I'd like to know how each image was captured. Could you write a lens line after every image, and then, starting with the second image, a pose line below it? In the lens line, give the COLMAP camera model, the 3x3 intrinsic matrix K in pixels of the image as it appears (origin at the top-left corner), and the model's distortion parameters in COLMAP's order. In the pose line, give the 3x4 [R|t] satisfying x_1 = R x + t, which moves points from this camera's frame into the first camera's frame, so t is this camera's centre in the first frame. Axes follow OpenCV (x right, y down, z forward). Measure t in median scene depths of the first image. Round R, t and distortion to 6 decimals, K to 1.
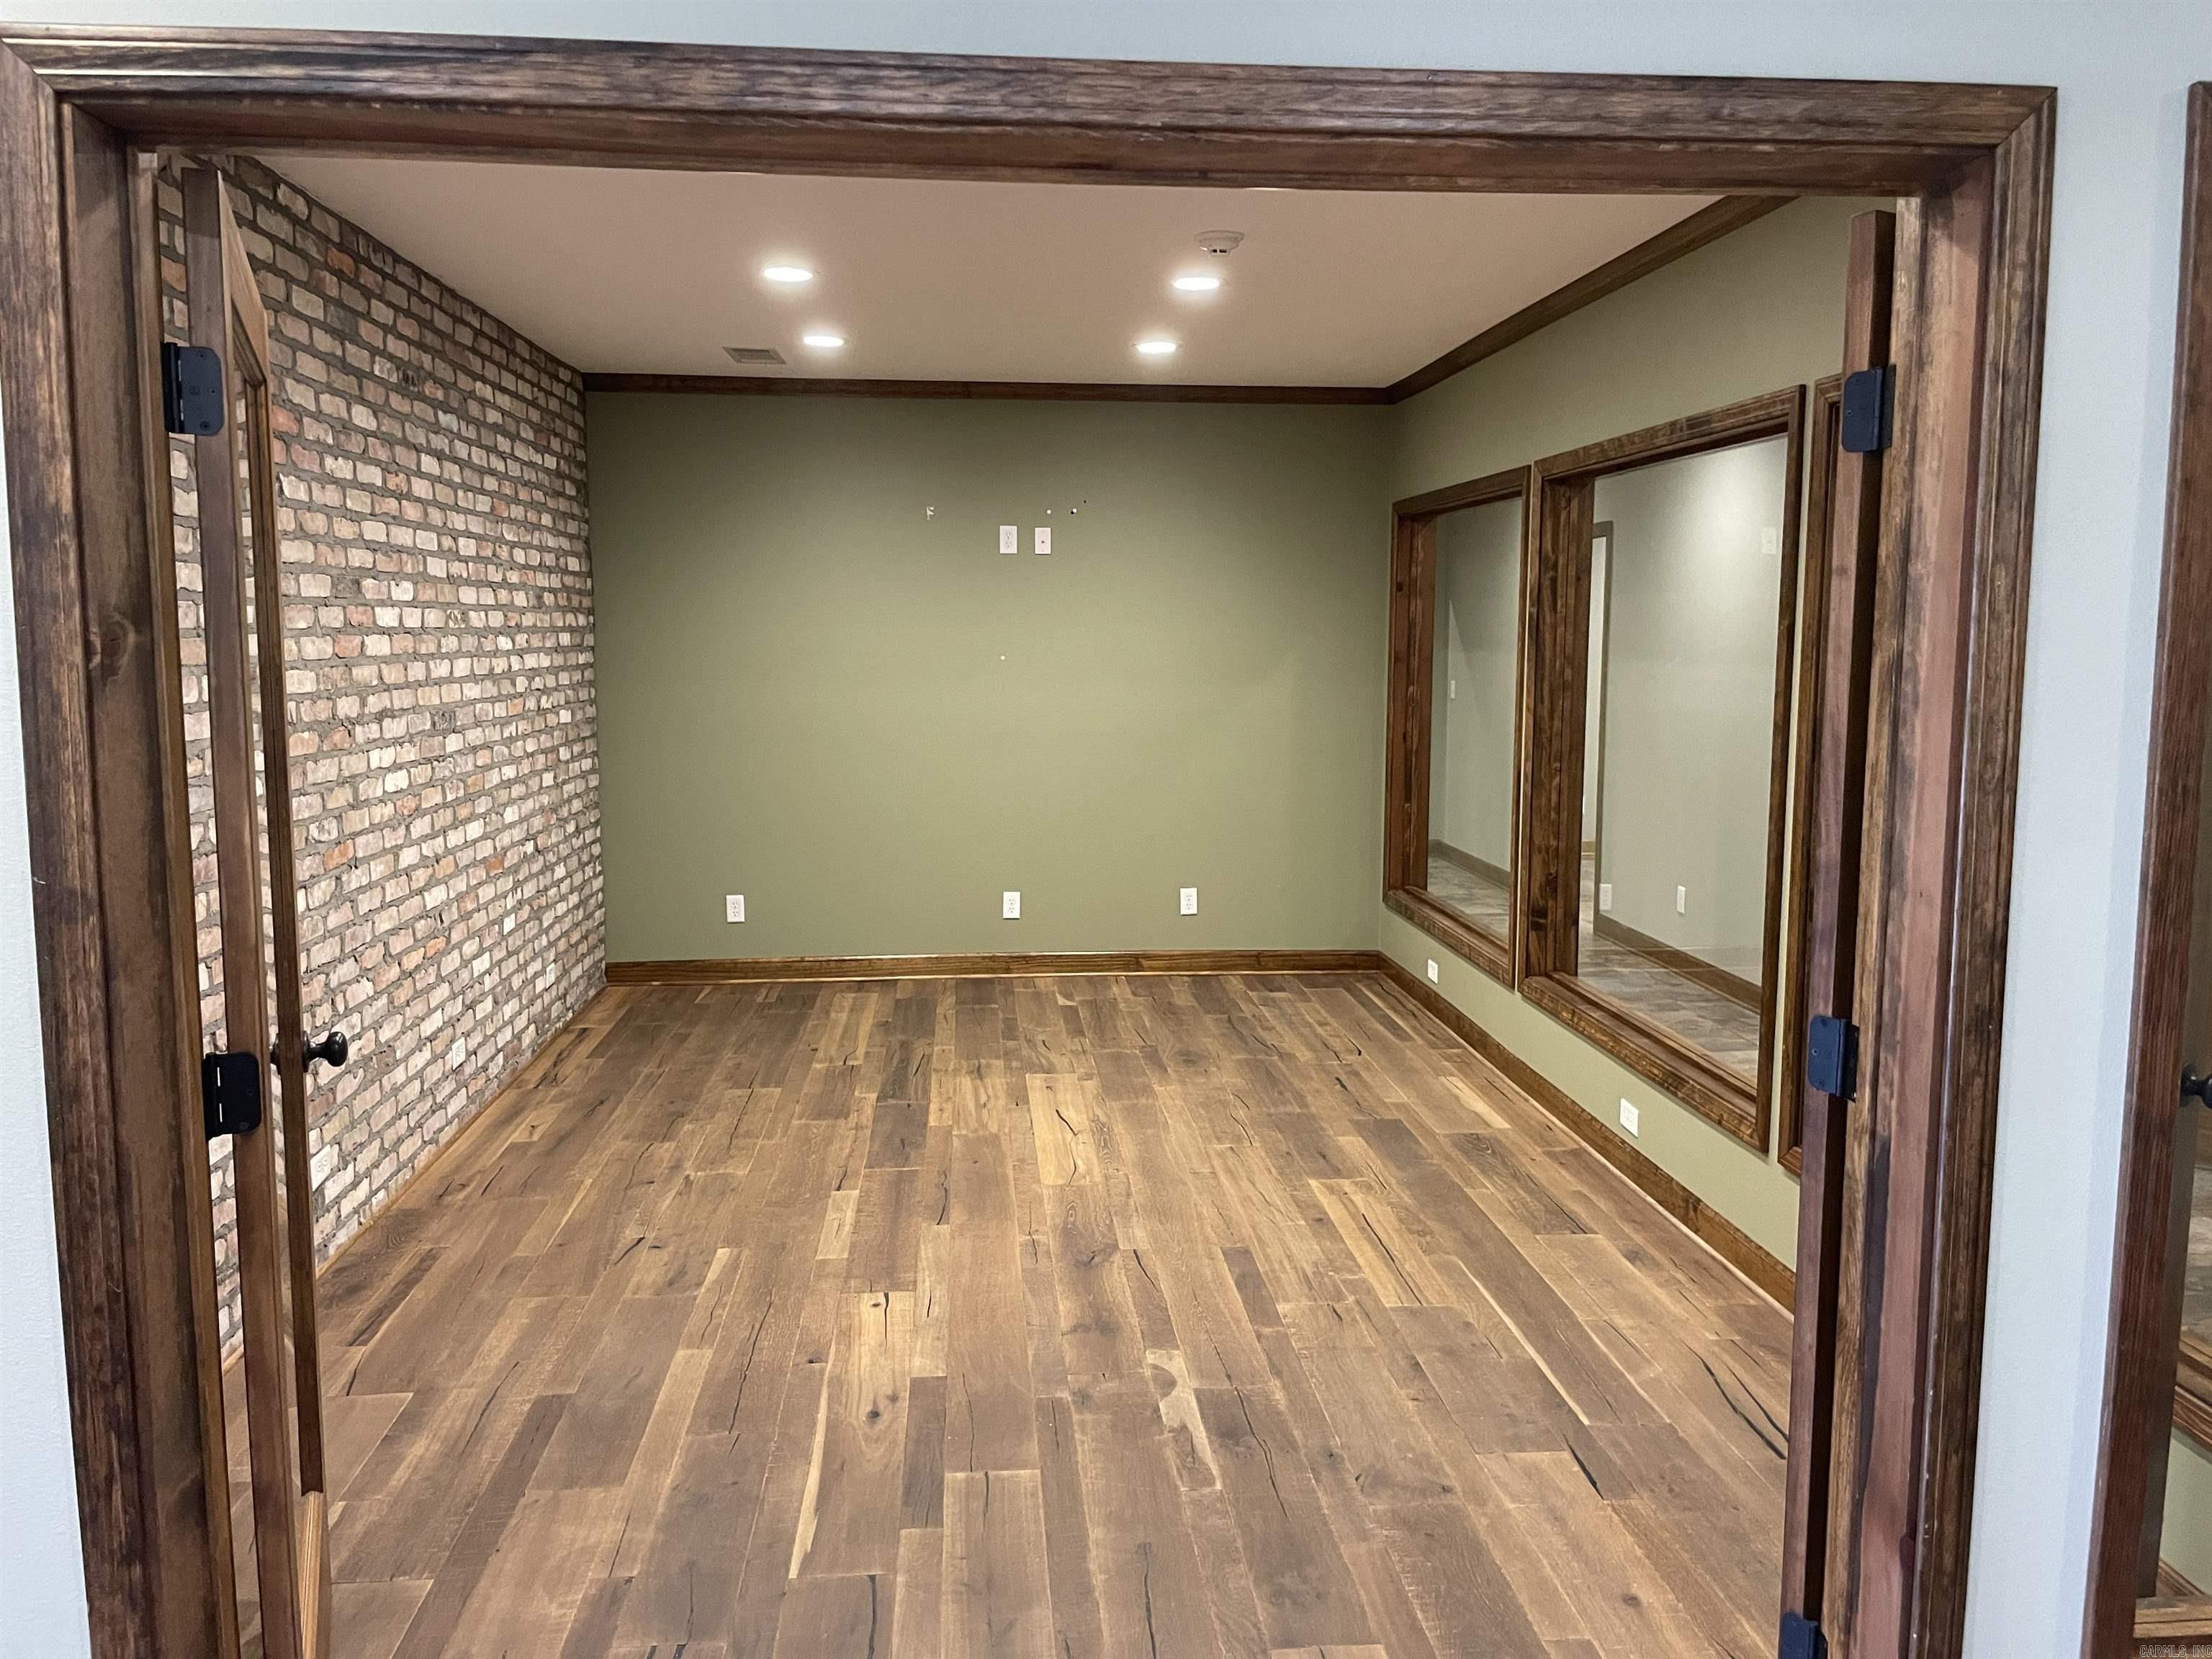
lens RADIAL K [[1690.2, 0, 1103.1], [0, 1690.2, 819.7], [0, 0, 1]] dist [0.101034, -0.148376]
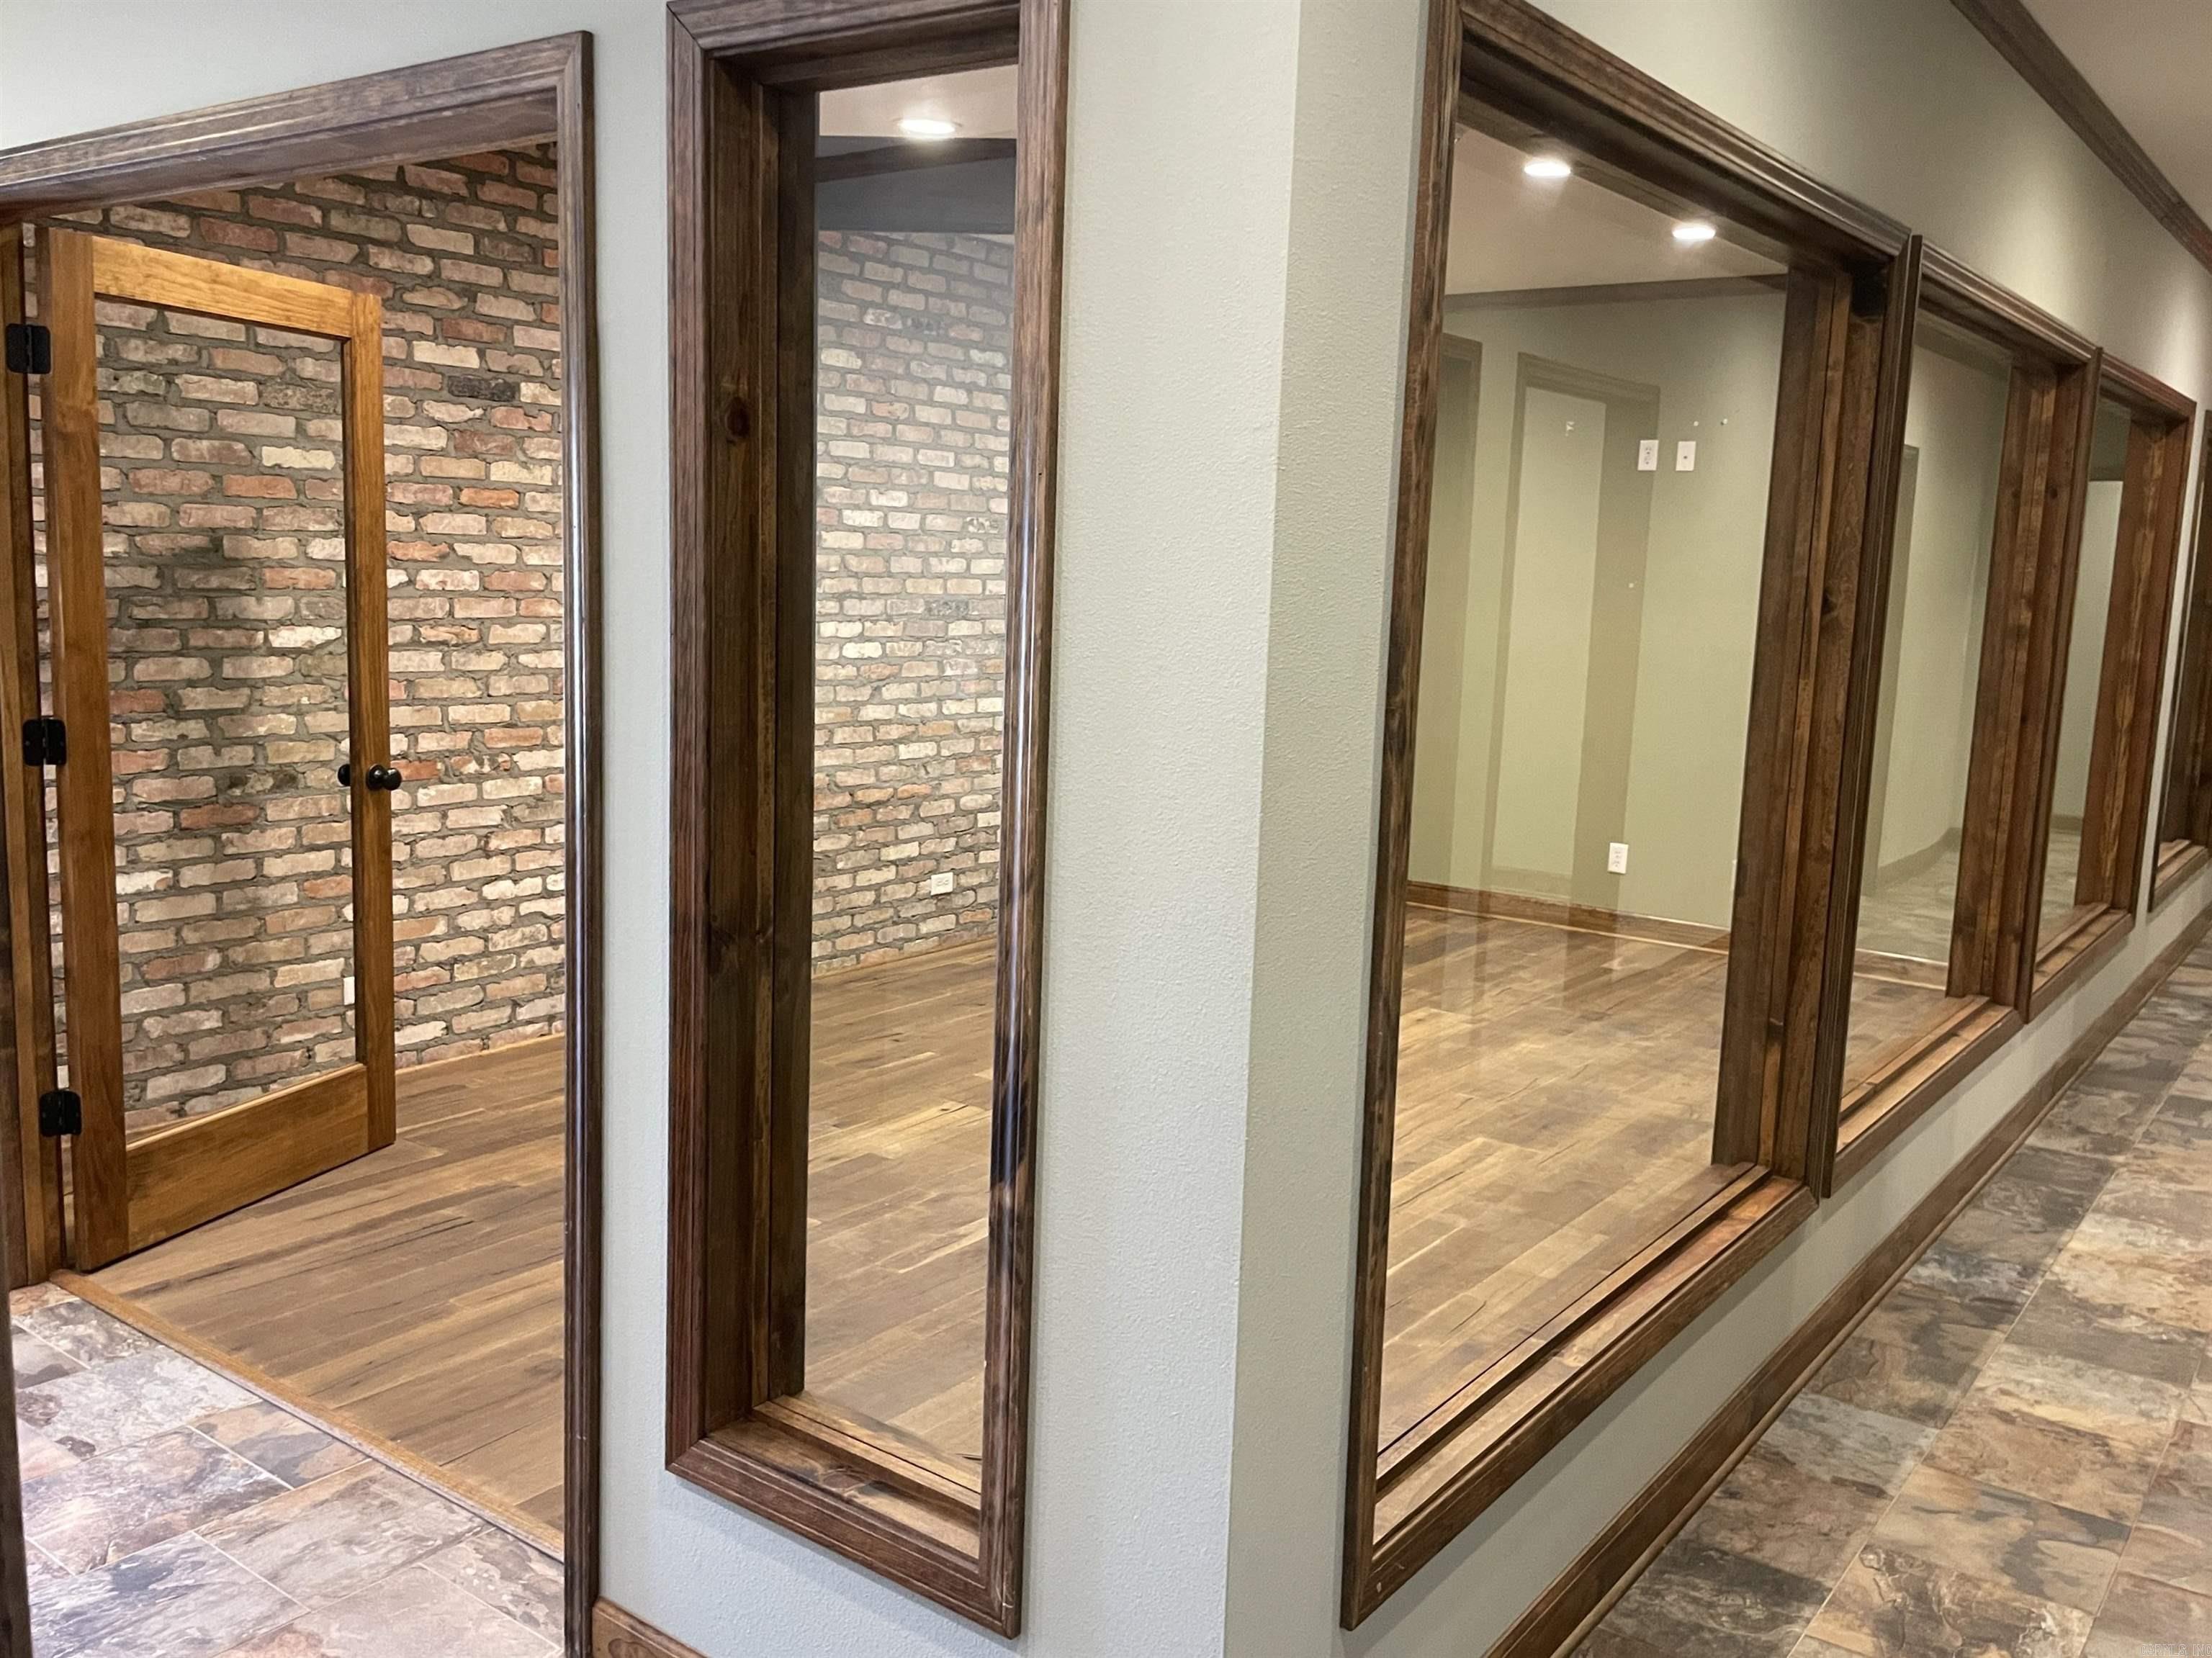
lens RADIAL K [[1840.9, 0, 1106.0], [0, 1840.9, 829.0], [0, 0, 1]] dist [0.070221, -0.108404]
pose [[0.747845, 0.123701, -0.652247, 0.611508], [-0.107421, 0.992087, 0.064987, 0.000559], [0.655125, 0.021465, 0.755216, 0.095889]]
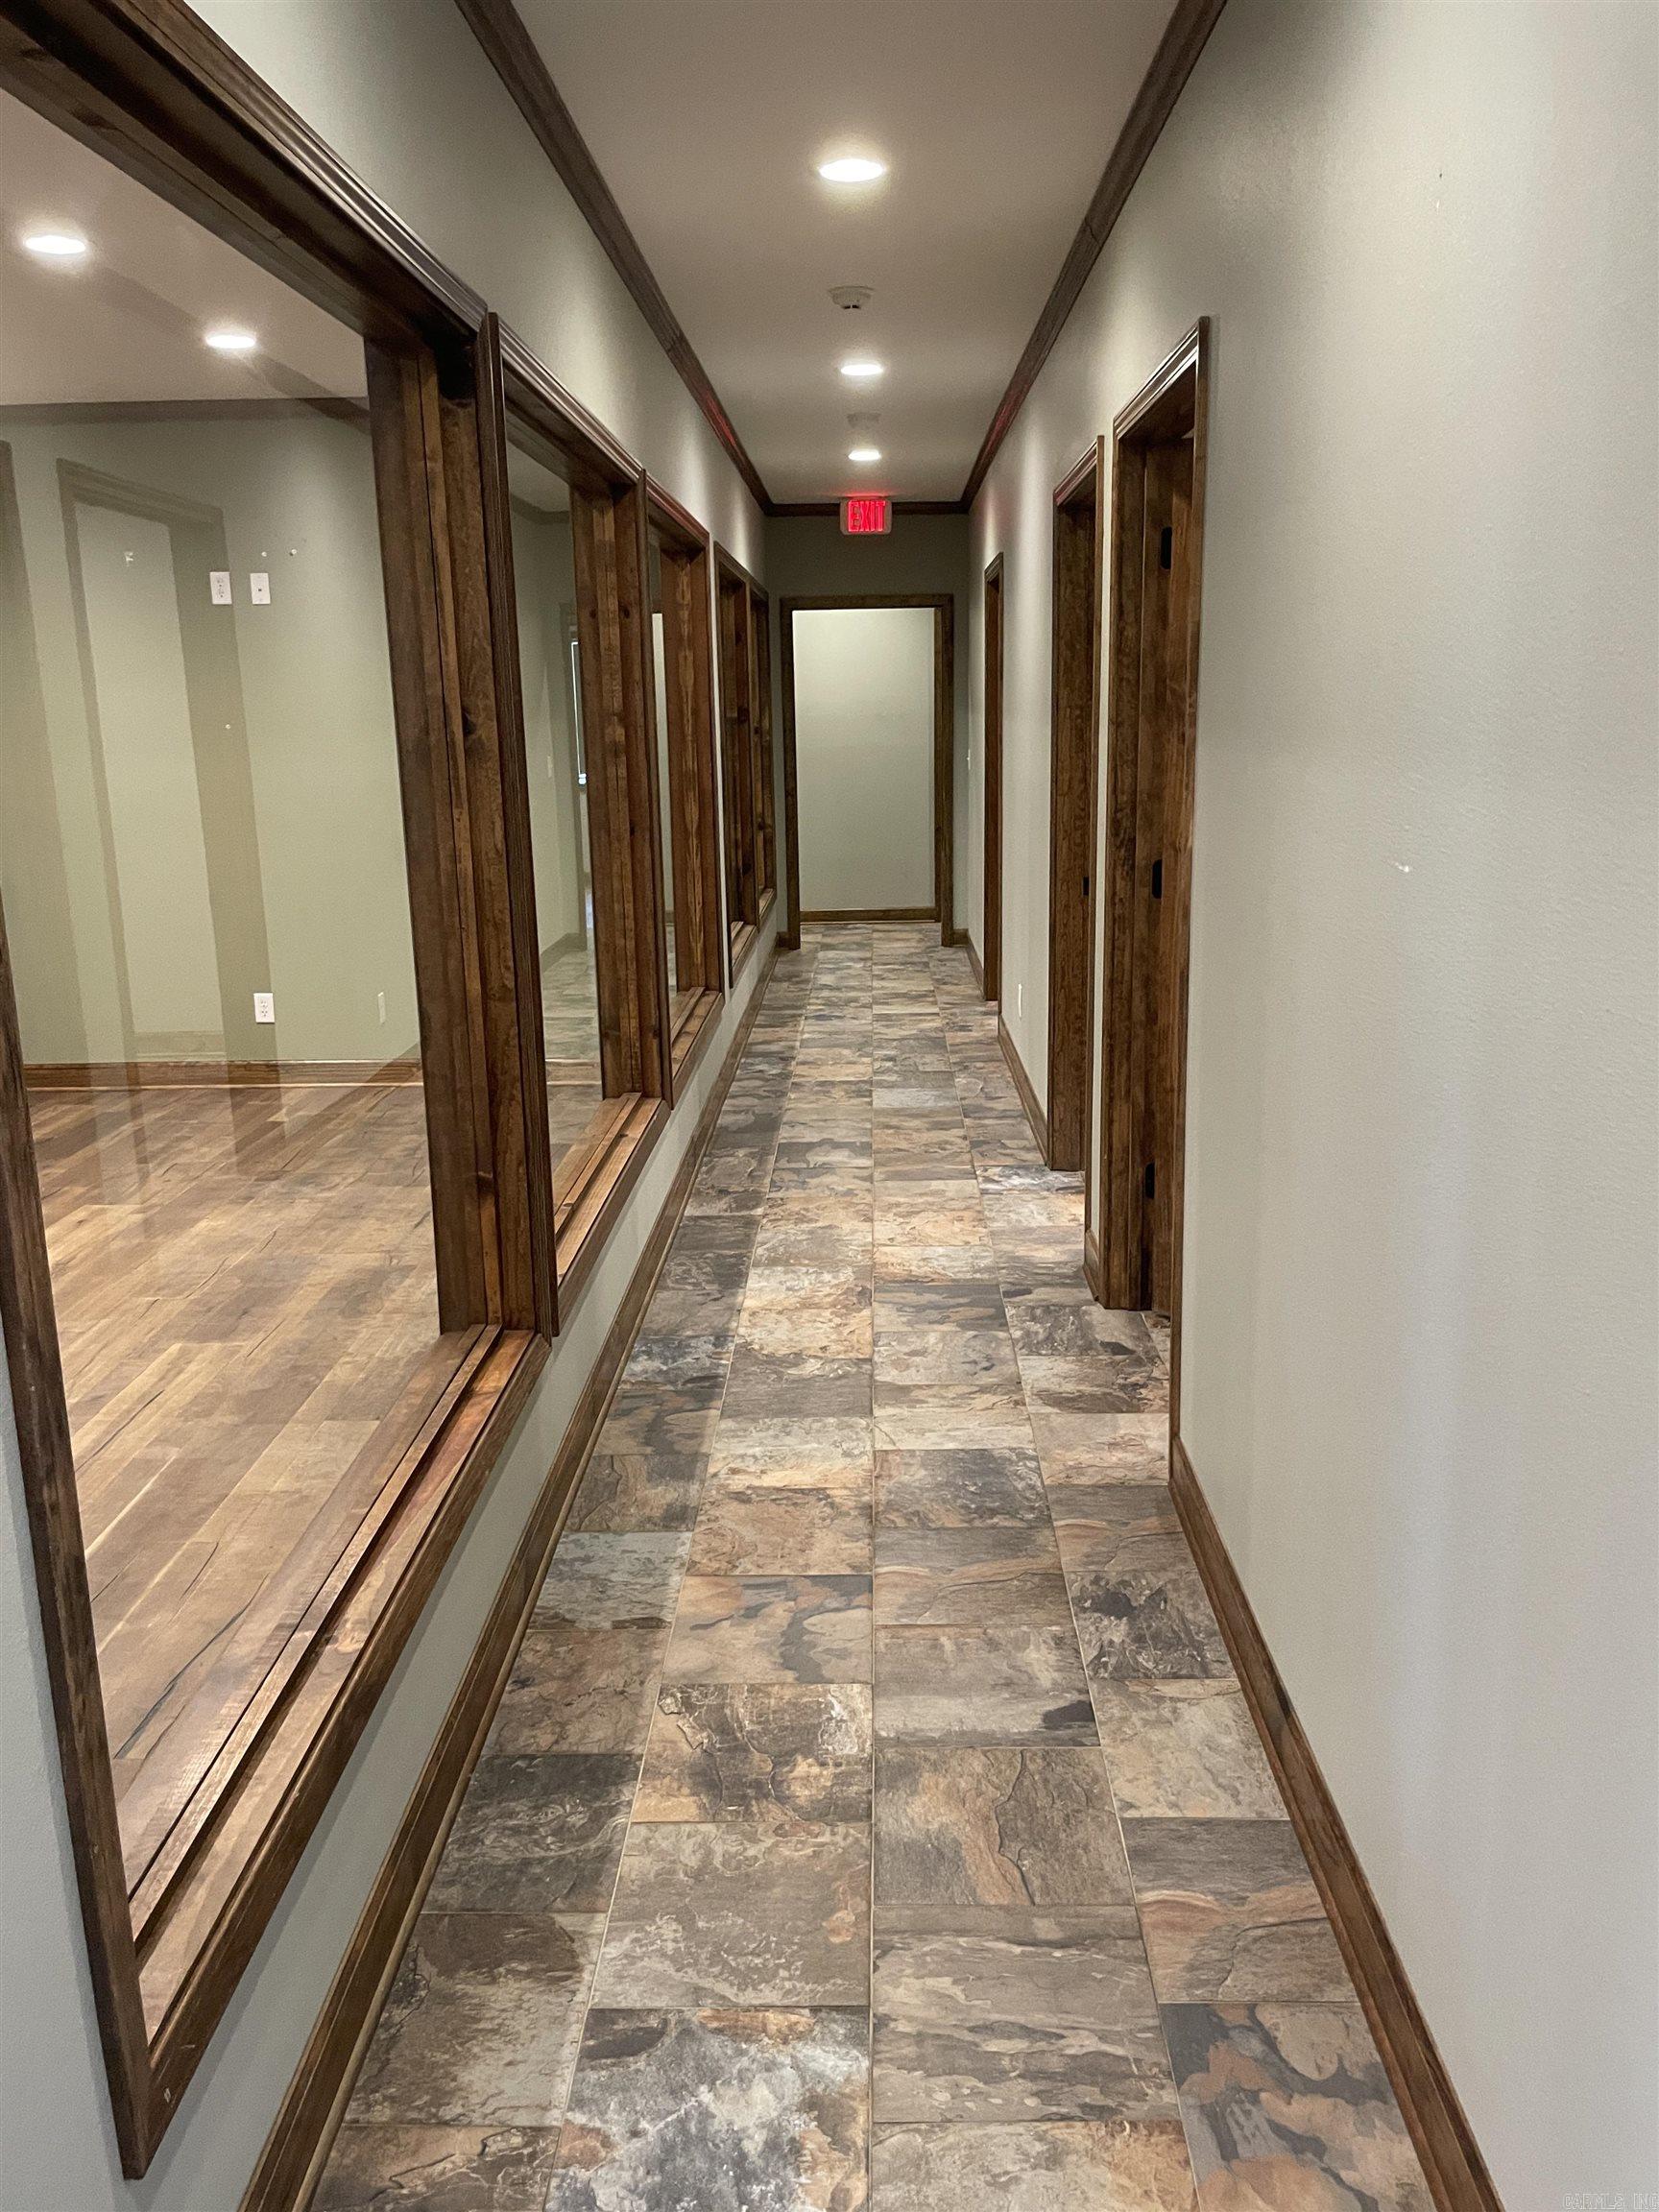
lens RADIAL K [[1690.2, 0, 812.7], [0, 1690.2, 1082.6], [0, 0, 1]] dist [0.101034, -0.148376]
pose [[0.992496, 0.003623, -0.122224, 0.542629], [0.009469, 0.994282, 0.106367, -0.004971], [0.121911, -0.106726, 0.986786, 0.212267]]
